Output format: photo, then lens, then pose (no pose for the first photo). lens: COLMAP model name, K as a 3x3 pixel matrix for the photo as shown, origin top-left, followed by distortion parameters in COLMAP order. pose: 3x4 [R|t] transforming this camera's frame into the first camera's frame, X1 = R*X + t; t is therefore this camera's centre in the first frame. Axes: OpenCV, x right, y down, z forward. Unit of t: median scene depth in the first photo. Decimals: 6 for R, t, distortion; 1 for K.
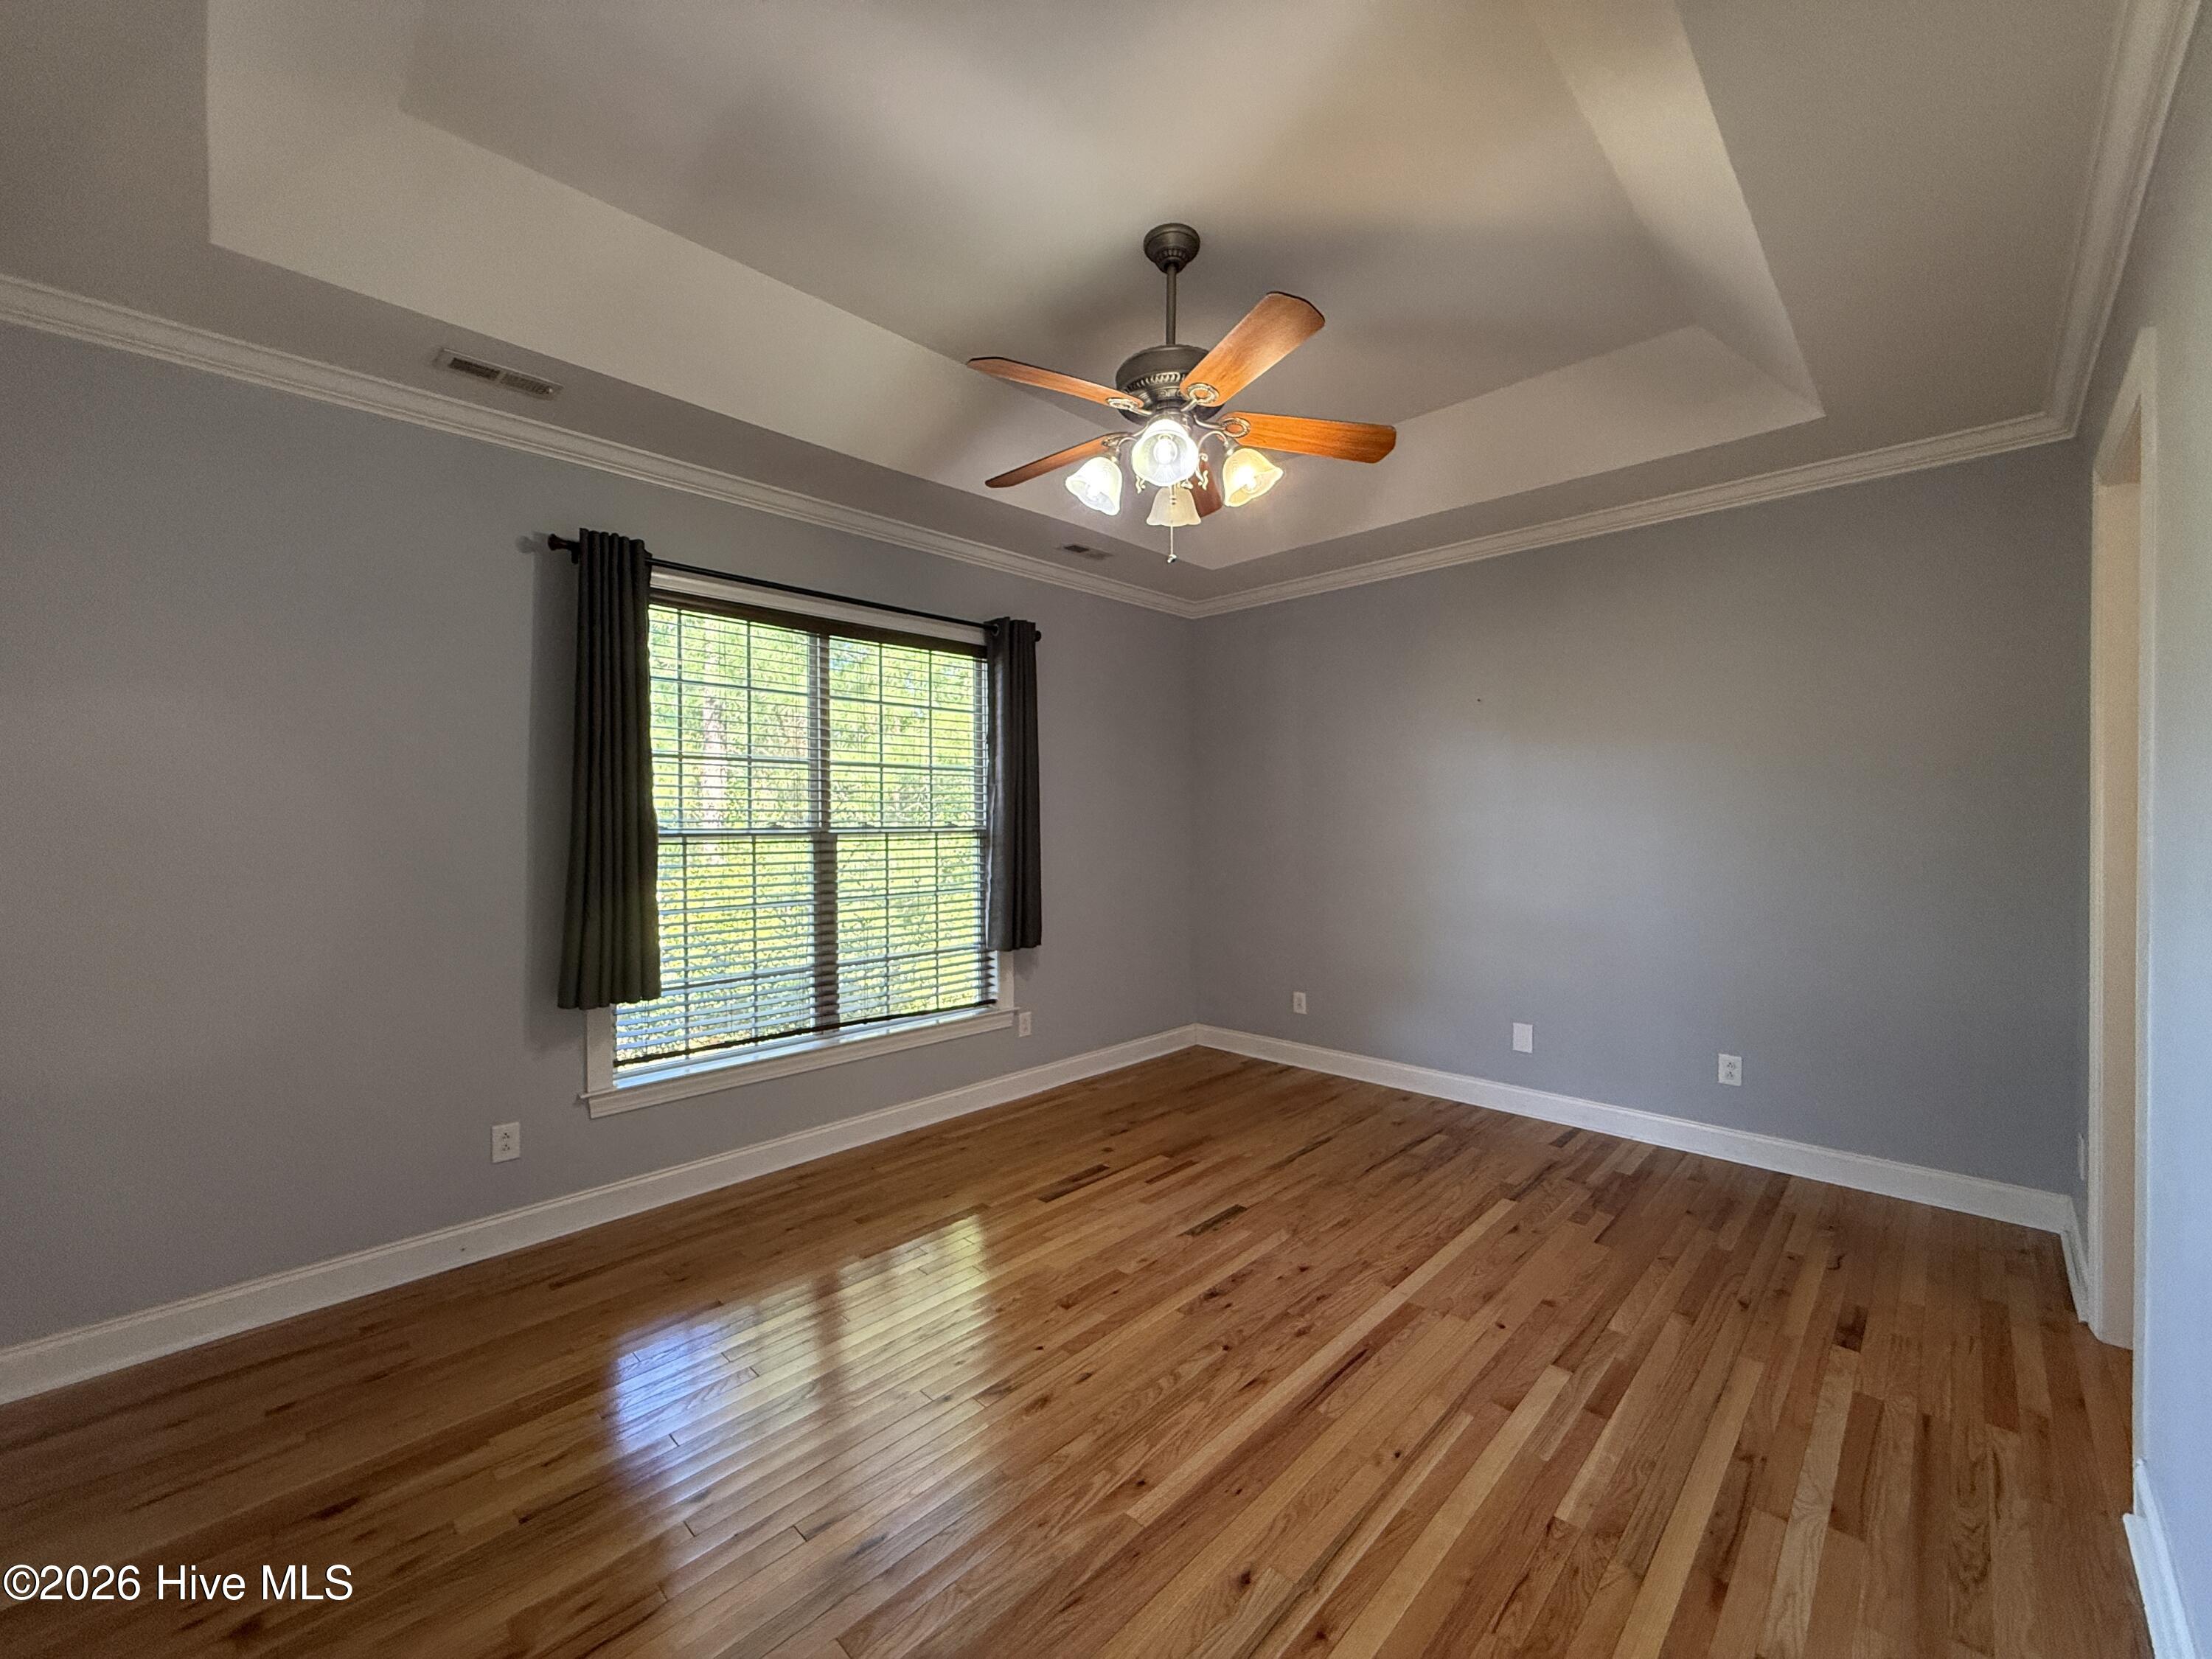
lens RADIAL K [[884.4, 0, 1099.2], [0, 884.4, 828.2], [0, 0, 1]] dist [-0.000288, -0.000437]
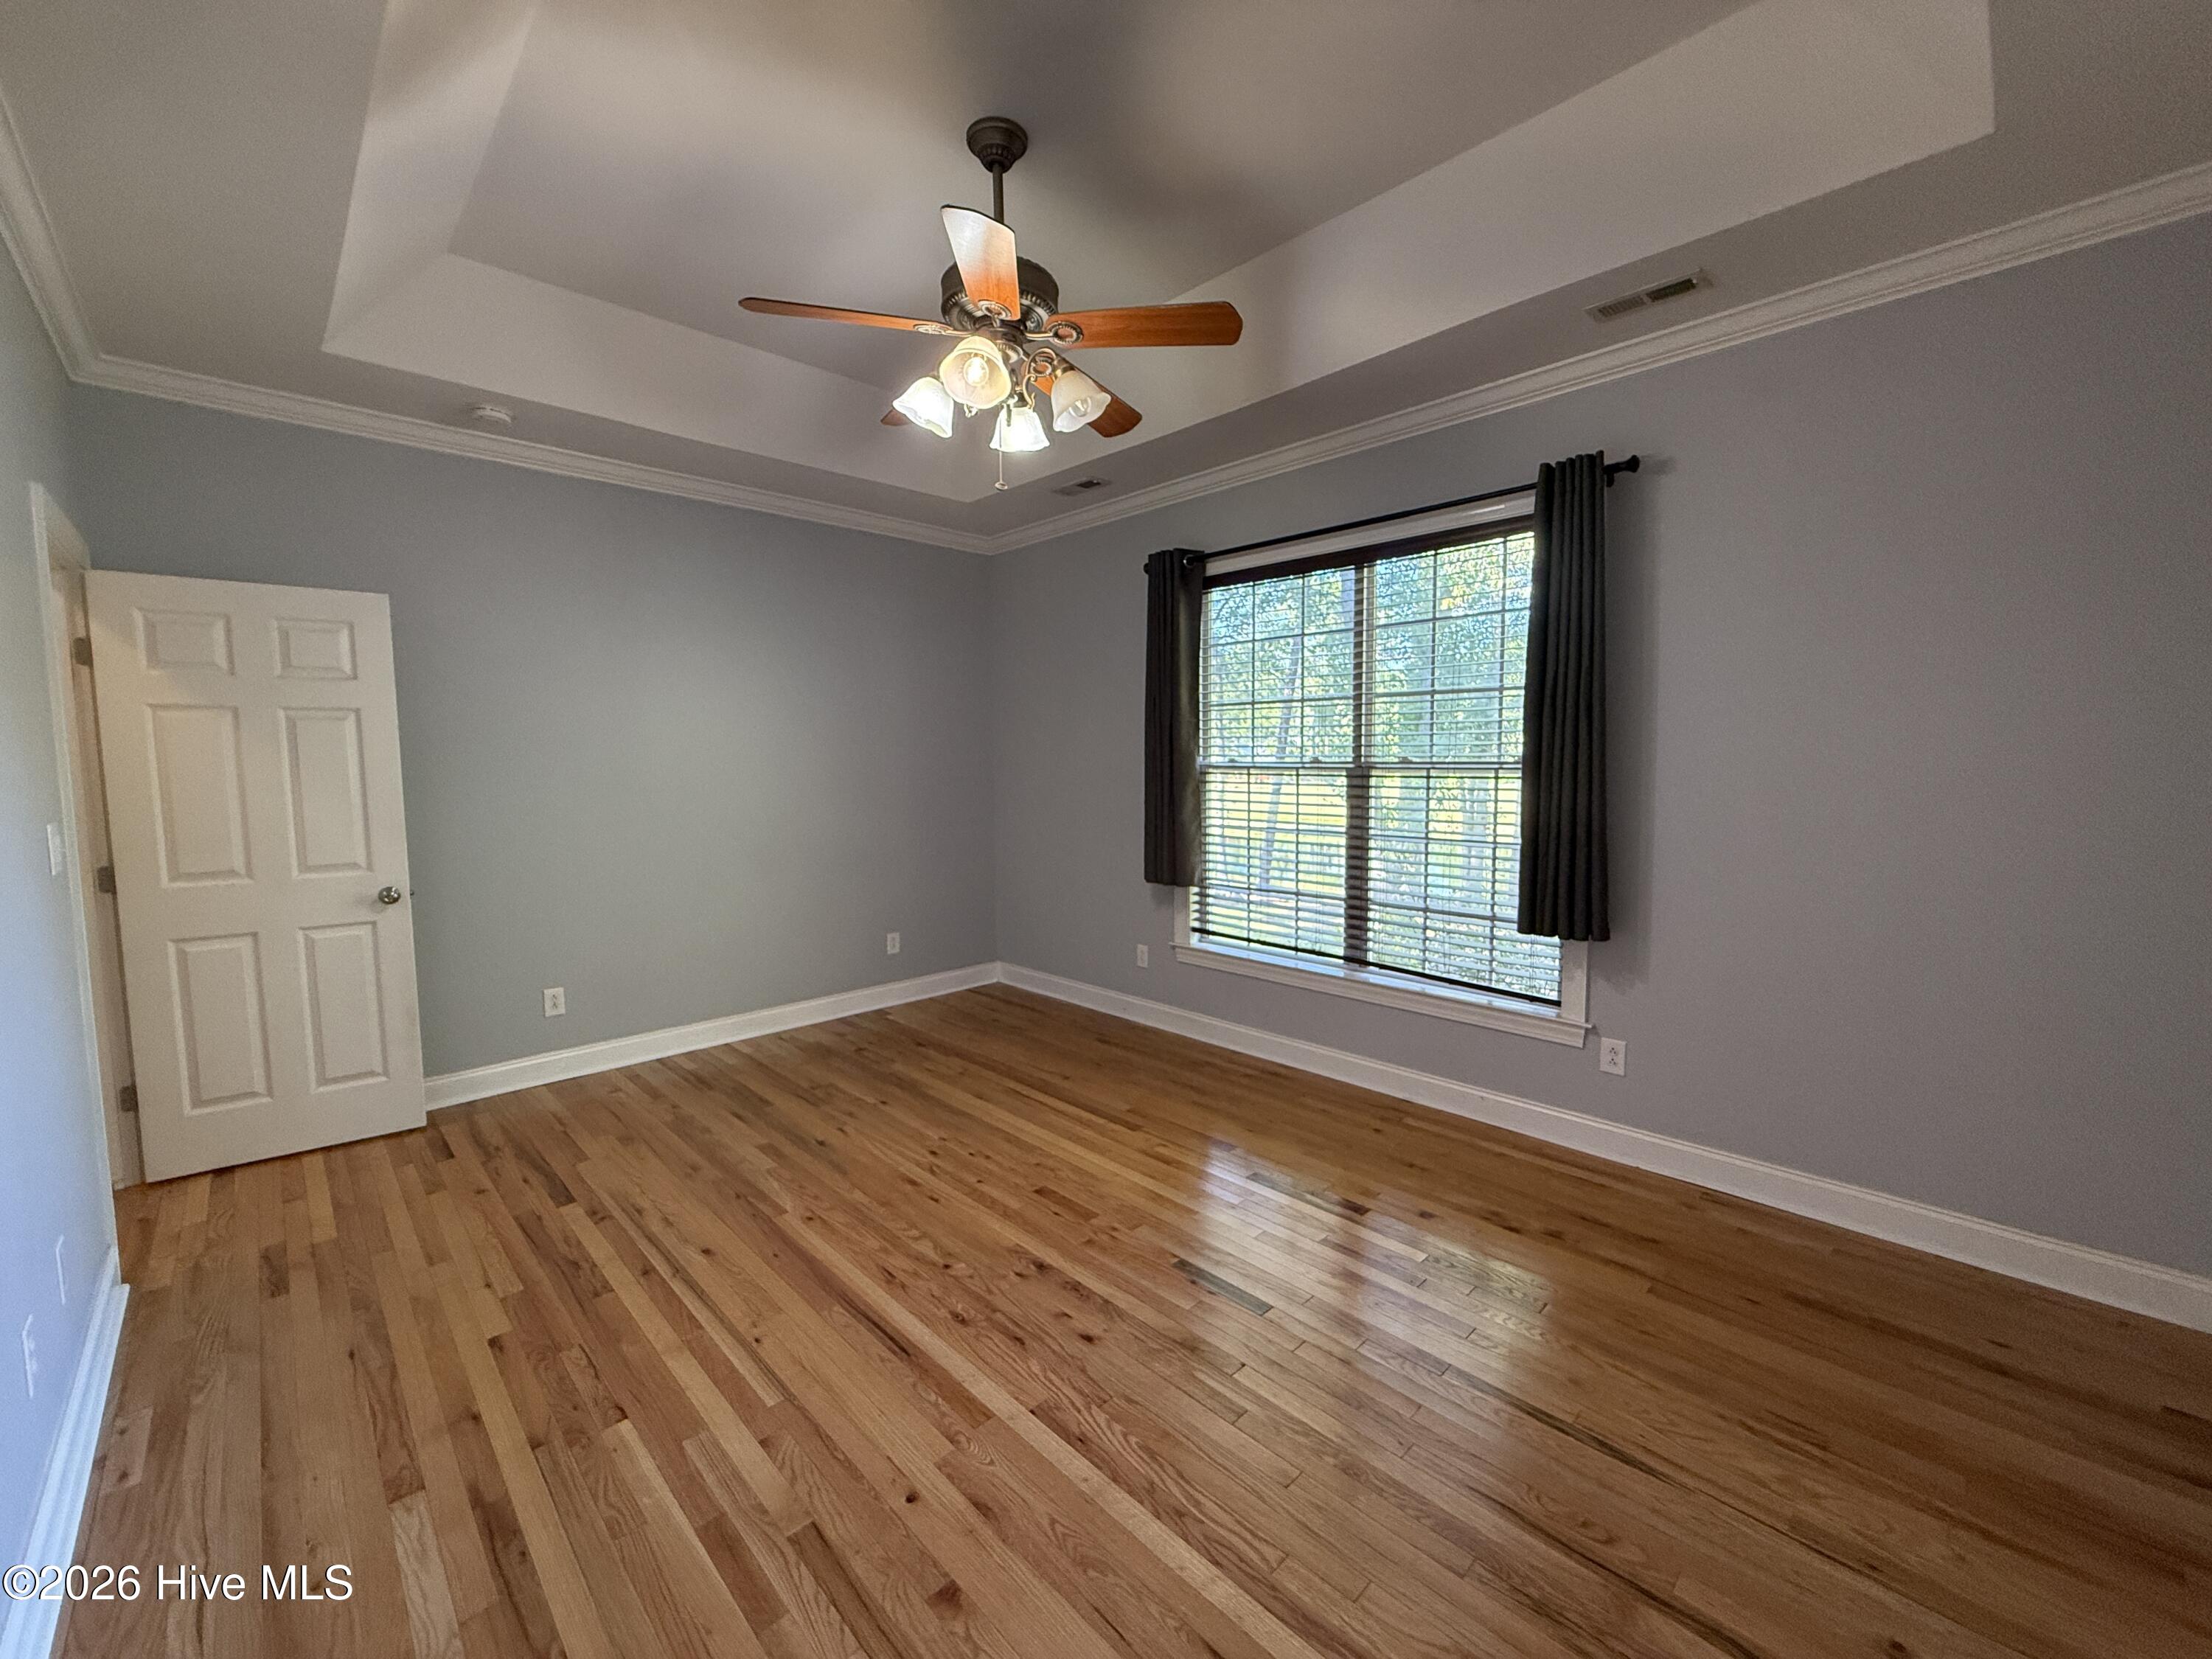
lens RADIAL K [[884.4, 0, 1101.9], [0, 884.4, 825.9], [0, 0, 1]] dist [-0.000288, -0.000437]
pose [[-0.030019, 0.083880, -0.996024, 0.803751], [-0.002803, 0.996462, 0.084001, -0.013689], [0.999545, 0.005313, -0.029678, 0.856889]]
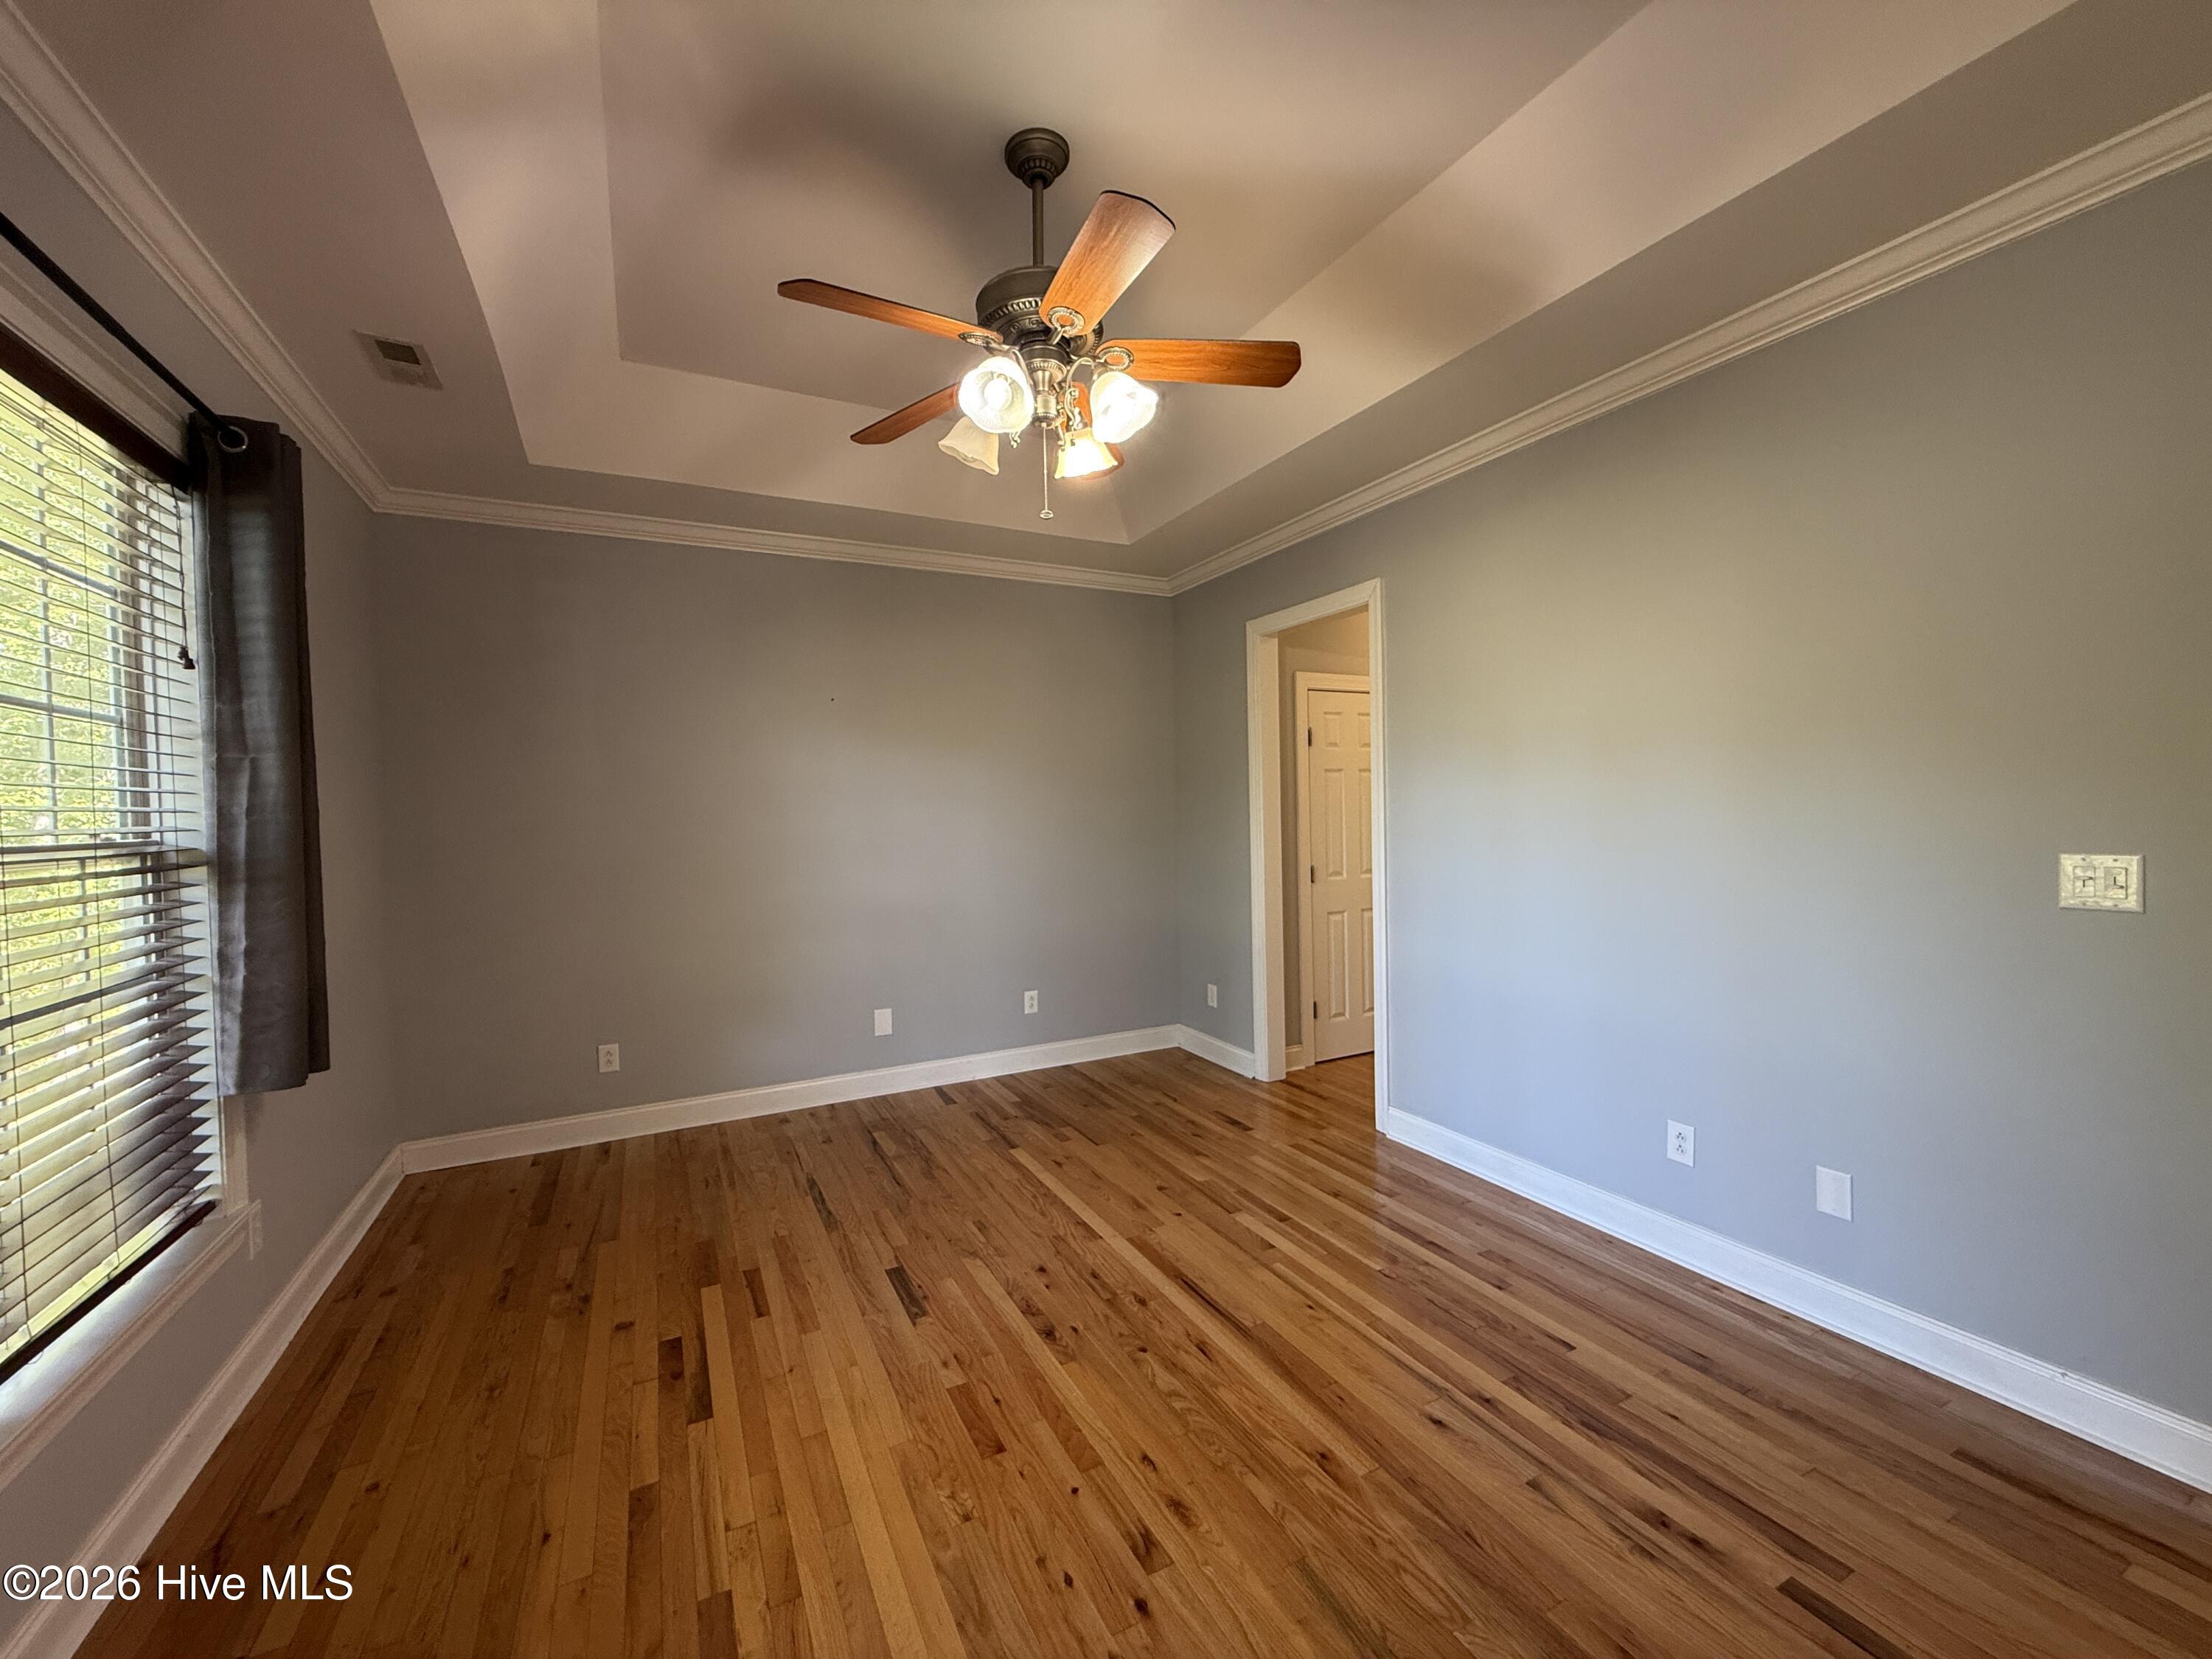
lens RADIAL K [[884.4, 0, 1105.7], [0, 884.4, 826.2], [0, 0, 1]] dist [-0.000288, -0.000437]
pose [[0.315003, -0.018153, 0.948917, -0.556693], [0.028535, 0.999546, 0.009649, -0.001620], [-0.948662, 0.024038, 0.315378, 0.507167]]
